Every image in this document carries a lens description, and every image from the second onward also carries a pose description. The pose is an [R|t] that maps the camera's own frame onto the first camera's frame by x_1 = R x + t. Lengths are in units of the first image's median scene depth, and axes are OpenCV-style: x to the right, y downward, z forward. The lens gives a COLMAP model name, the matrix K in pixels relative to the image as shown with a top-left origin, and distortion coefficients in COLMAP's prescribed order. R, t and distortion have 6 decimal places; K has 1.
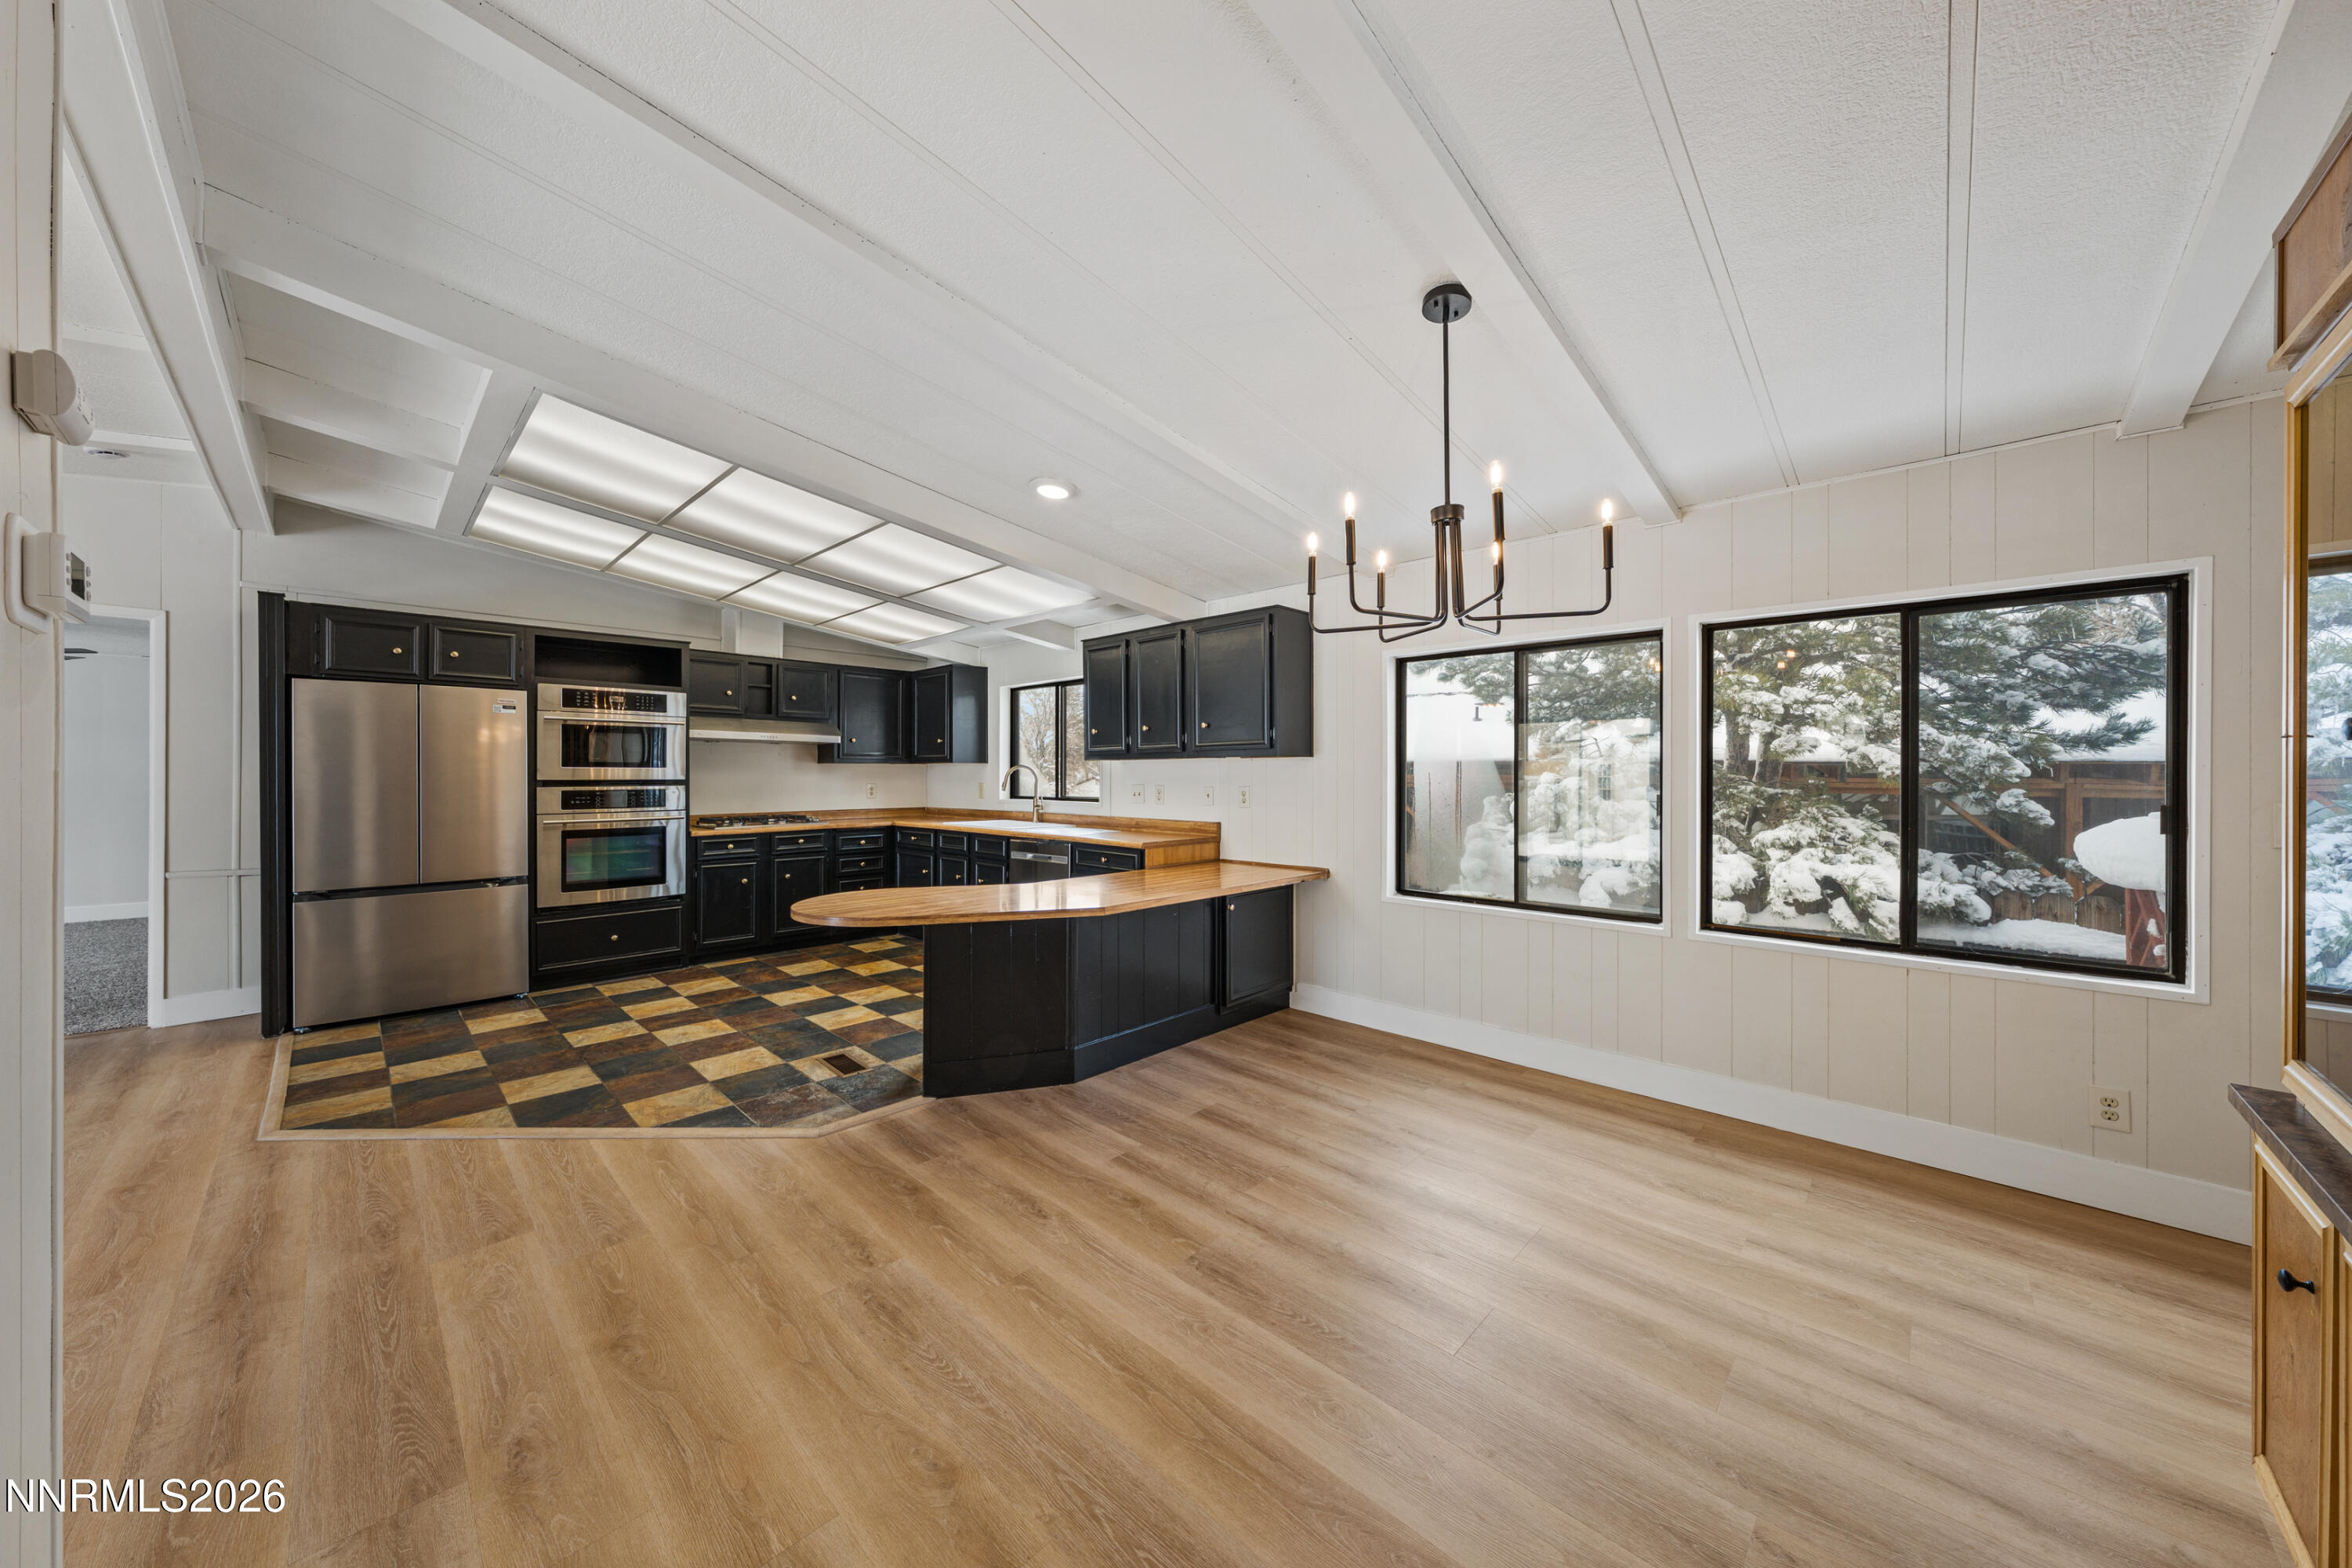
lens RADIAL K [[791.1, 0, 1175.3], [0, 791.1, 772.6], [0, 0, 1]] dist [-0.002716, -0.000138]
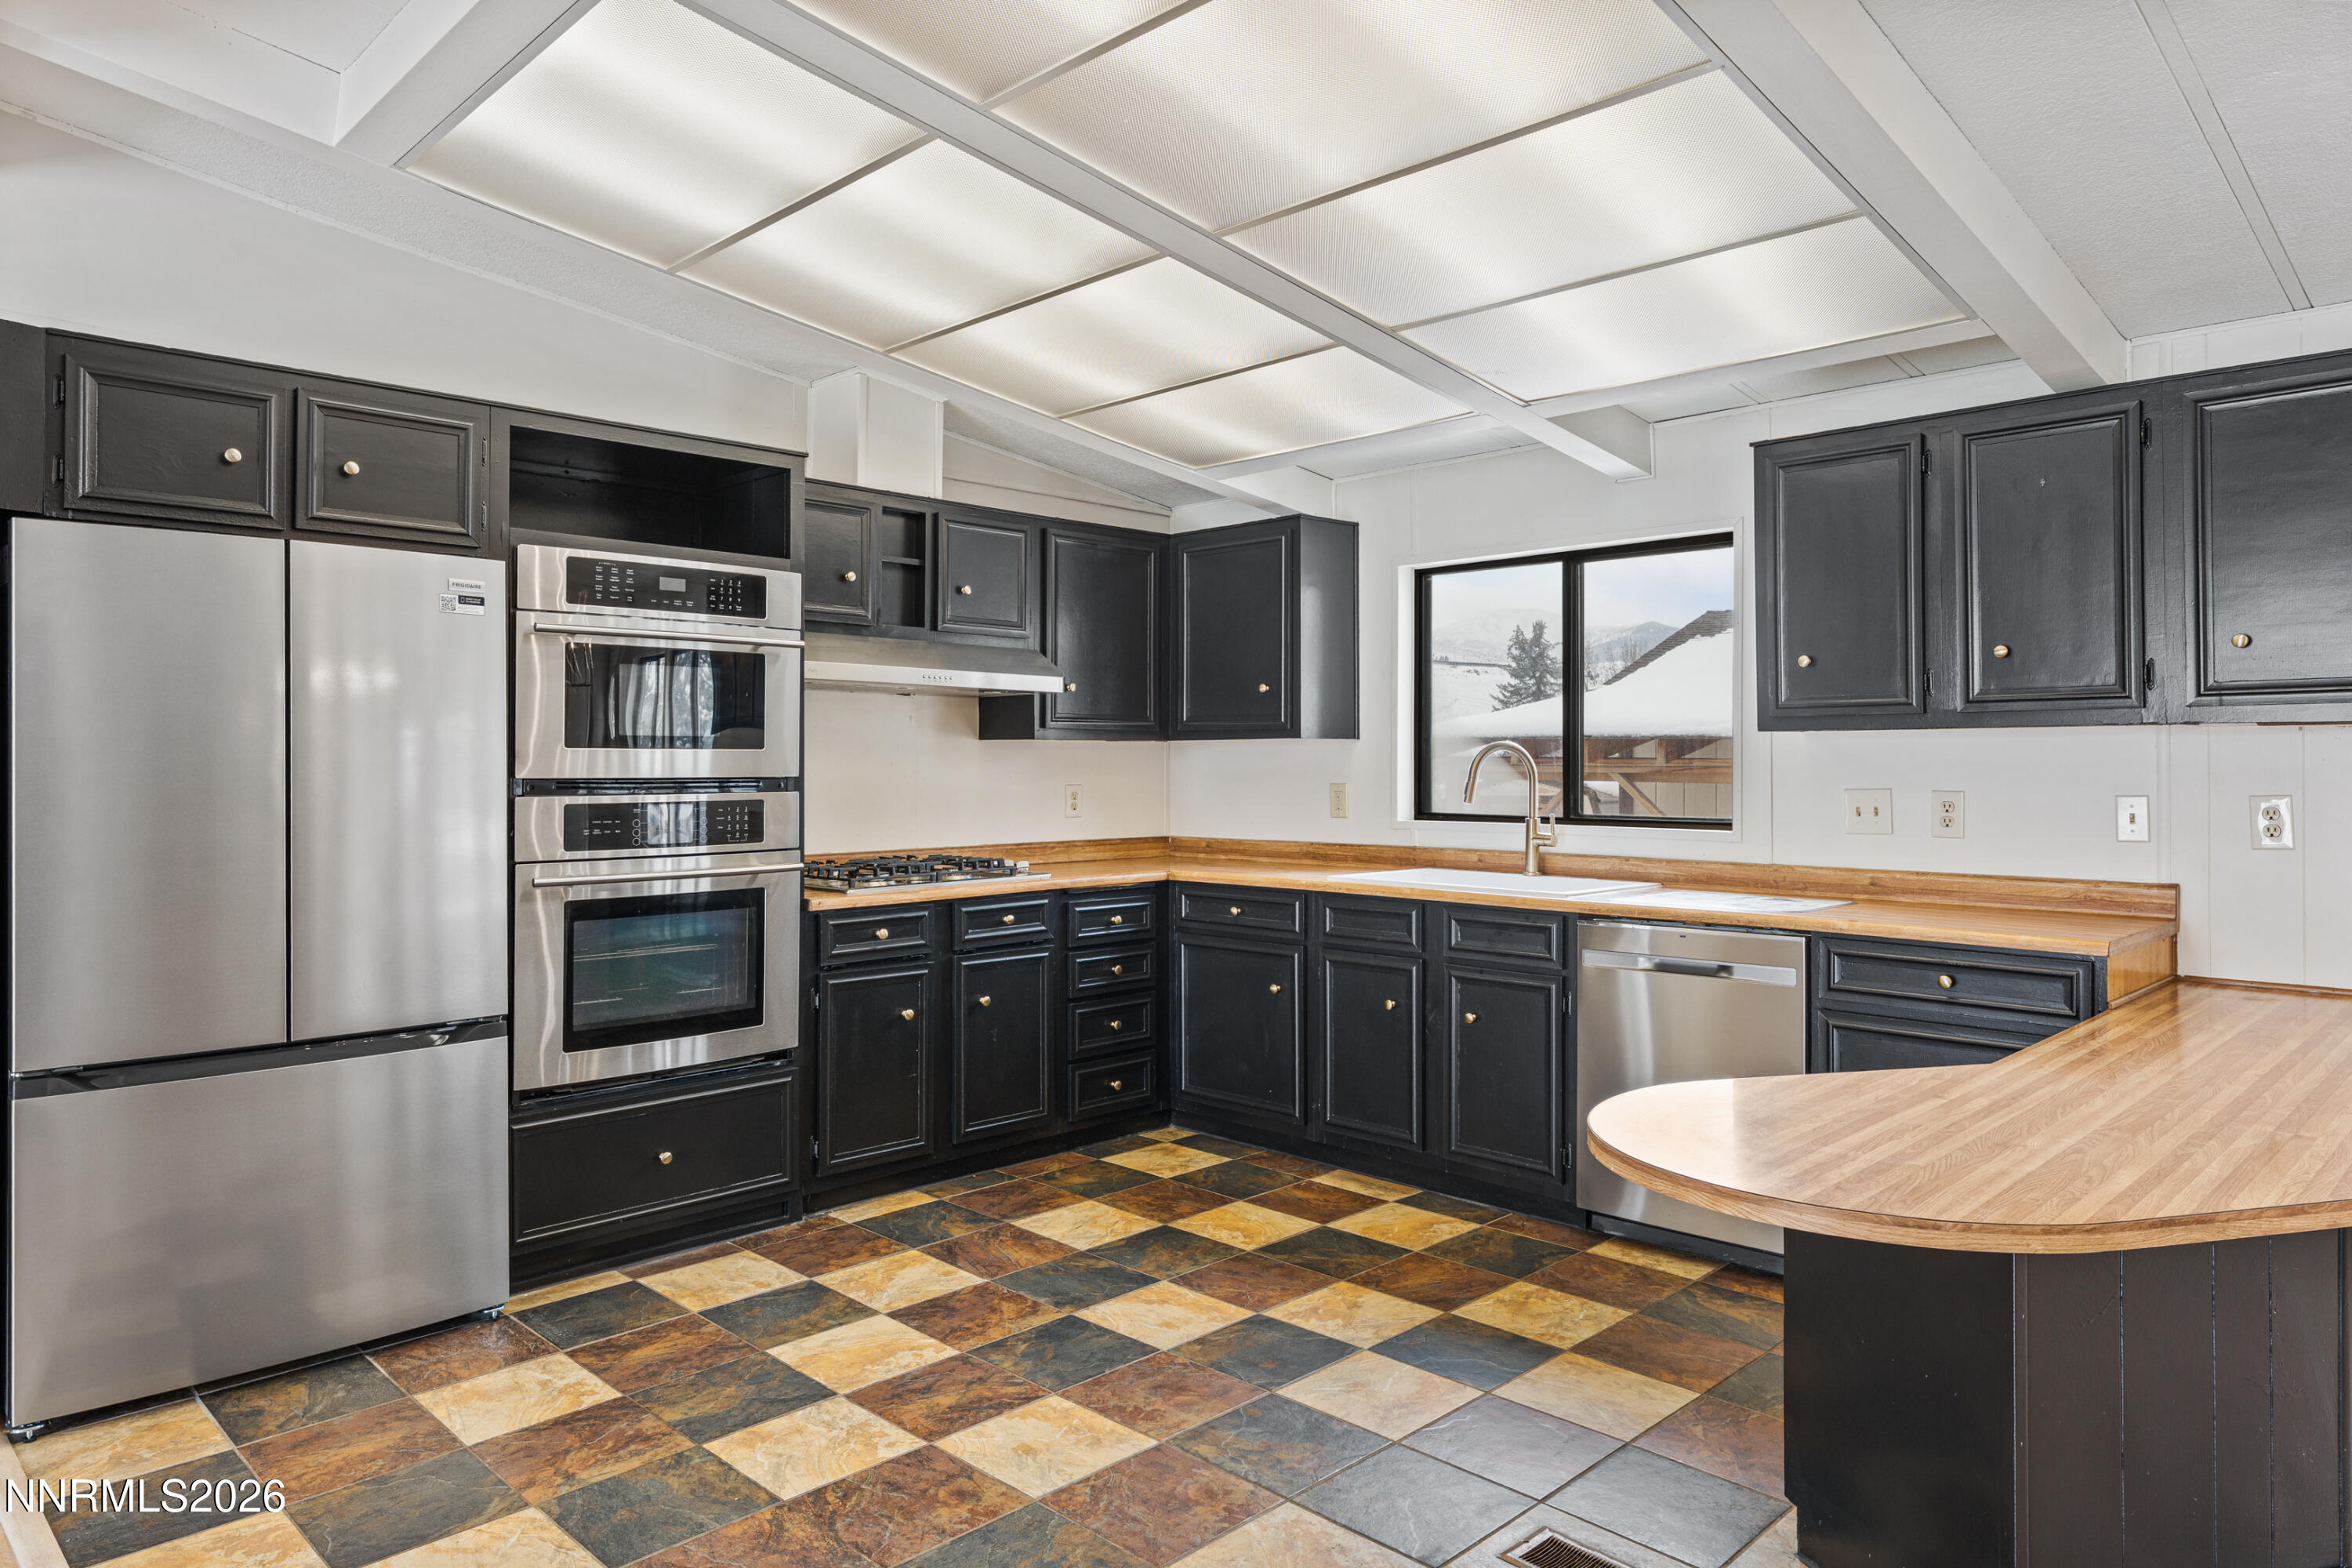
lens RADIAL K [[1466.8, 0, 1182.9], [0, 1466.8, 744.2], [0, 0, 1]] dist [0.007694, 0.001283]
pose [[0.999708, -0.000020, -0.024184, -0.401437], [-0.000197, 0.999960, -0.008980, -0.001809], [0.024183, 0.008982, 0.999667, 0.221923]]
